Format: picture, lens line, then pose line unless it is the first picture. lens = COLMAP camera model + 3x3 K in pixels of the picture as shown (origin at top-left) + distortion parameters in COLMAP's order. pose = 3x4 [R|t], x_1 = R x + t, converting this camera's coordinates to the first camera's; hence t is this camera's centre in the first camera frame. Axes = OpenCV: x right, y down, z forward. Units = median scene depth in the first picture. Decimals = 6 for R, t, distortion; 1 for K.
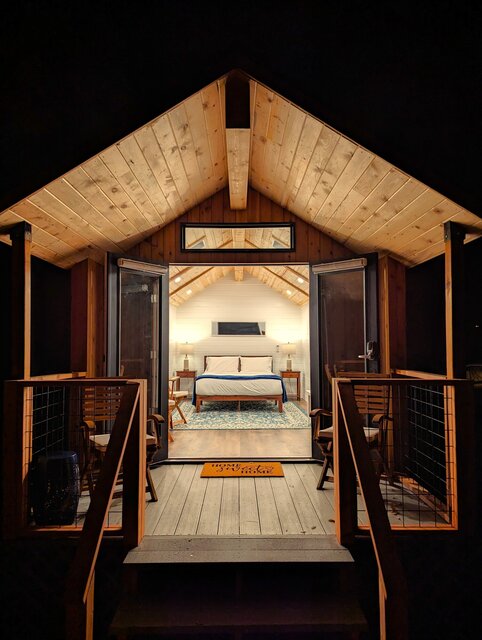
lens RADIAL K [[442.5, 0, 241.0], [0, 442.5, 320.0], [0, 0, 1]] dist [-0.000465, -0.000581]
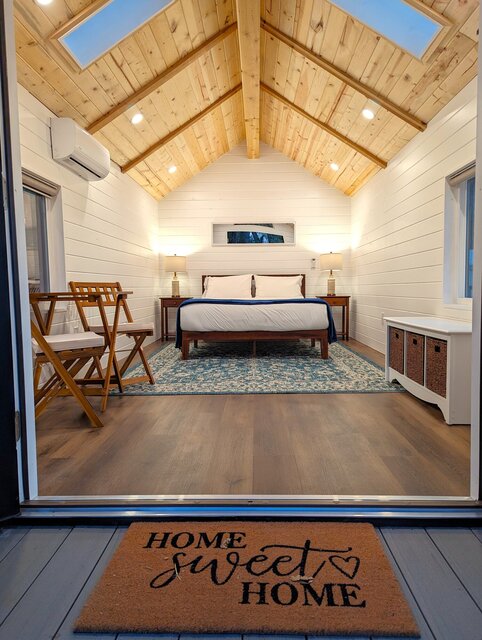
lens RADIAL K [[452.2, 0, 242.8], [0, 452.2, 321.0], [0, 0, 1]] dist [0.005477, 0.001982]
pose [[0.999278, -0.006704, -0.037396, 0.003508], [0.011424, 0.991775, 0.127481, 0.080397], [0.036233, -0.127816, 0.991136, 0.404535]]
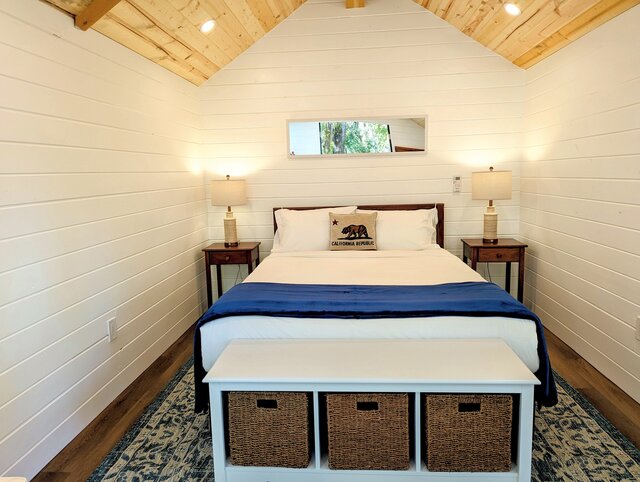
lens RADIAL K [[442.5, 0, 320.0], [0, 442.5, 241.0], [0, 0, 1]] dist [-0.000465, -0.000581]
pose [[0.996174, -0.020814, -0.084877, -0.007579], [0.038010, 0.977740, 0.206348, 0.036119], [0.078693, -0.208785, 0.974790, 0.758209]]
